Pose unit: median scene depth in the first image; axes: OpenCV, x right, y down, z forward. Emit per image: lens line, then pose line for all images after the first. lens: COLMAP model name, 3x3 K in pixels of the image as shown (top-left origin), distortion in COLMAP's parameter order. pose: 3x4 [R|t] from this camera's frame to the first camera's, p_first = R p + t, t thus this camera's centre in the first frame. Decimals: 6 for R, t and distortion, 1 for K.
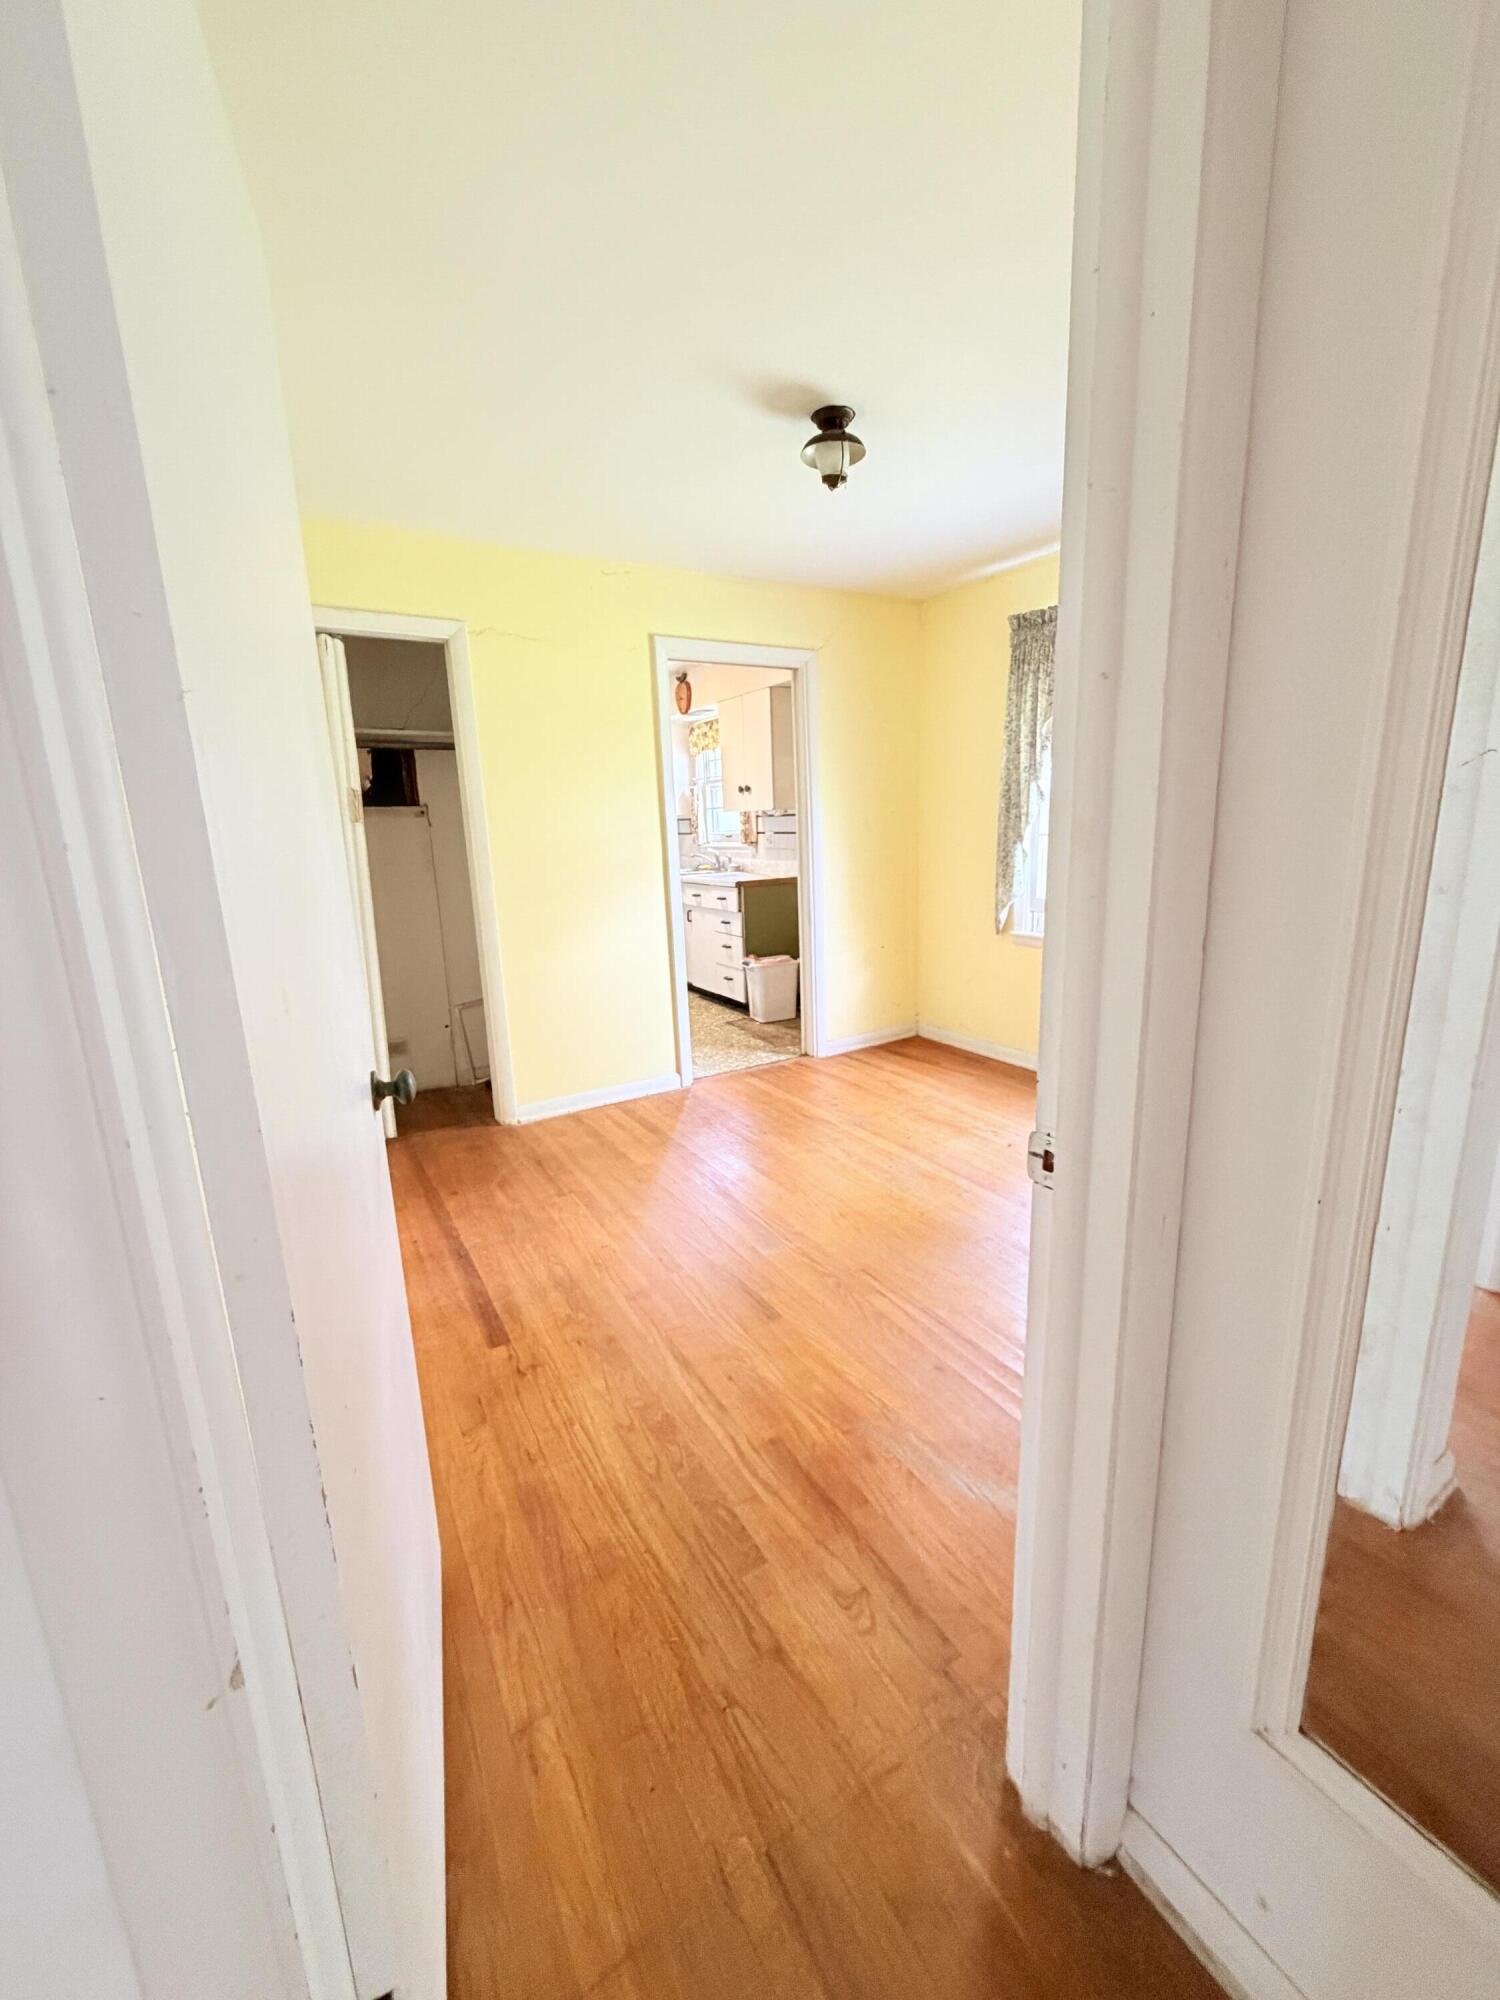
lens RADIAL K [[803.9, 0, 750.0], [0, 803.9, 997.7], [0, 0, 1]] dist [0.000528, 0.000156]
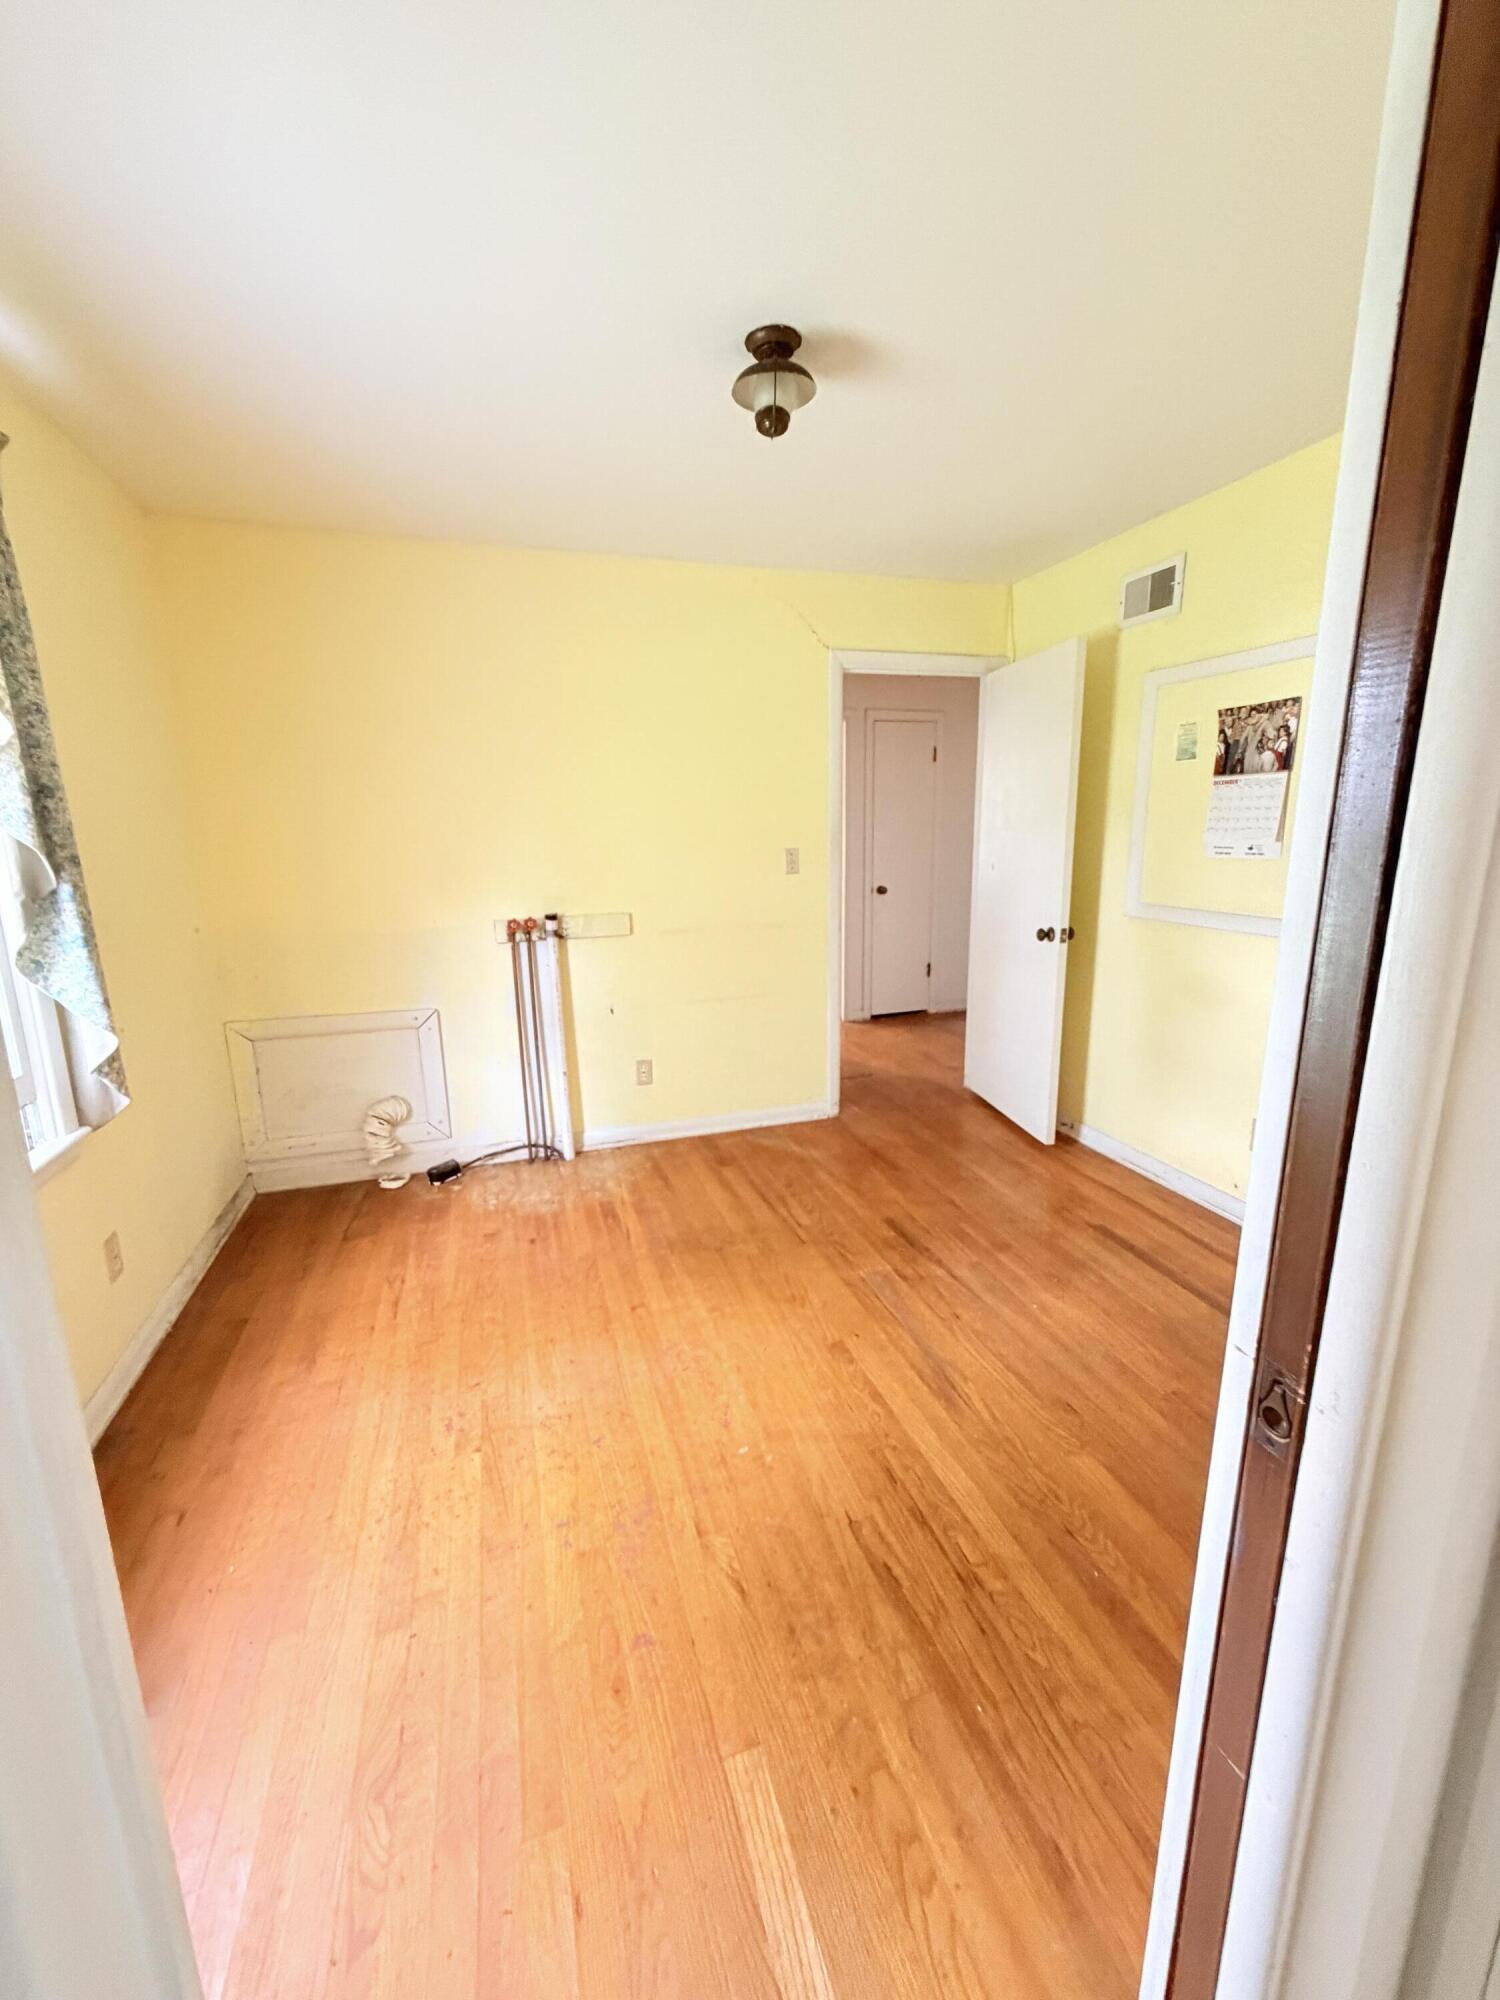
lens RADIAL K [[803.9, 0, 751.2], [0, 803.9, 1000.5], [0, 0, 1]] dist [0.000528, 0.000156]
pose [[-0.974250, -0.010590, 0.225224, -0.044538], [0.082545, 0.912798, 0.399984, -0.483247], [-0.209819, 0.408275, -0.888418, 2.084149]]
